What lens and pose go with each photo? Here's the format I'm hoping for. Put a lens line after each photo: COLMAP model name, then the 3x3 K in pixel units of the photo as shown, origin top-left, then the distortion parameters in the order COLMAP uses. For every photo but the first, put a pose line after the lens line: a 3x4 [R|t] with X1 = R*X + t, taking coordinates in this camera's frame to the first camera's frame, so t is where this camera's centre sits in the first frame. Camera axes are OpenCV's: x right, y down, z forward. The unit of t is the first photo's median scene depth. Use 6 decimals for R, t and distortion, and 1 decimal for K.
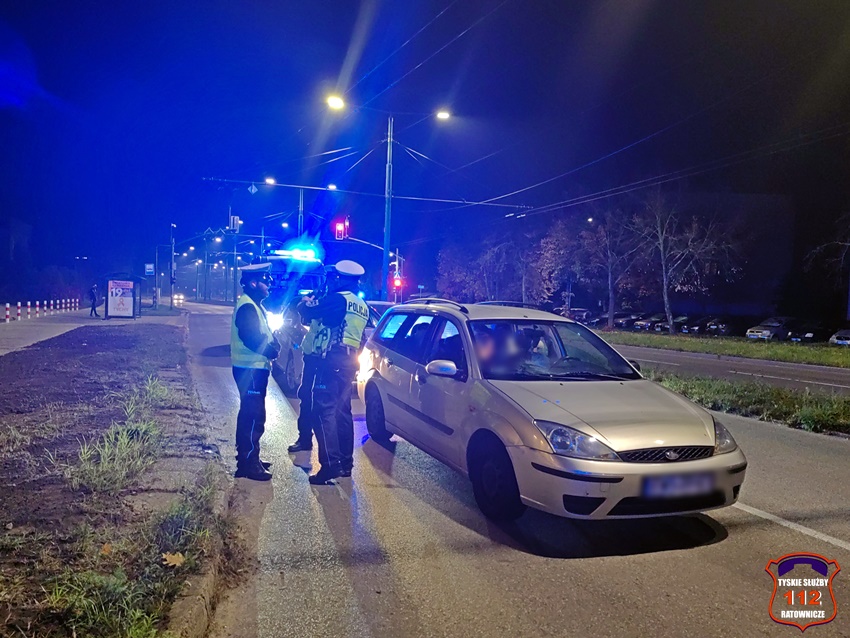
lens RADIAL K [[709.0, 0, 425.0], [0, 709.0, 319.0], [0, 0, 1]] dist [0.068488, -0.000390]
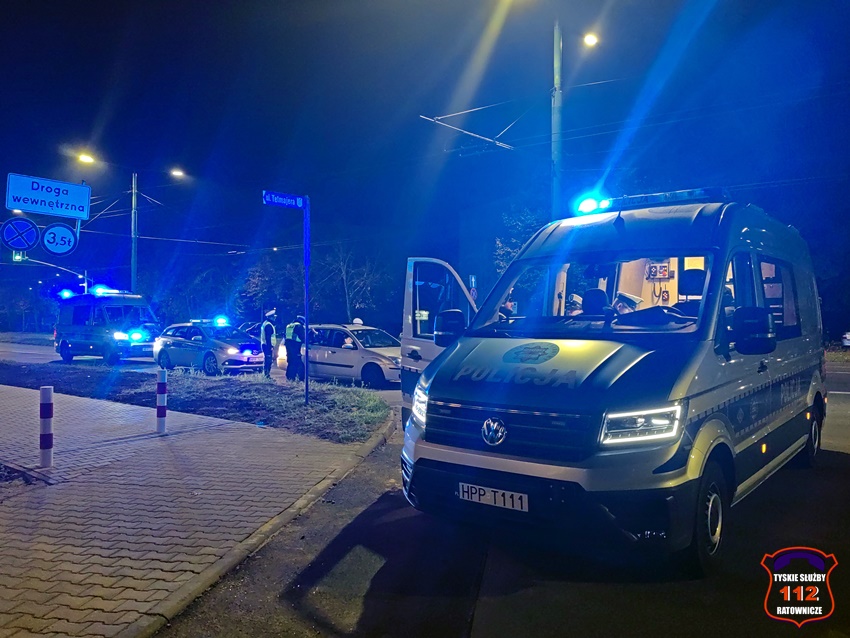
lens RADIAL K [[709.0, 0, 425.0], [0, 709.0, 319.0], [0, 0, 1]] dist [0.068488, -0.000390]
pose [[0.883110, -0.034211, 0.467917, -0.192561], [0.042065, 0.999095, -0.006345, -0.002165], [-0.467276, 0.025286, 0.883750, -0.320620]]
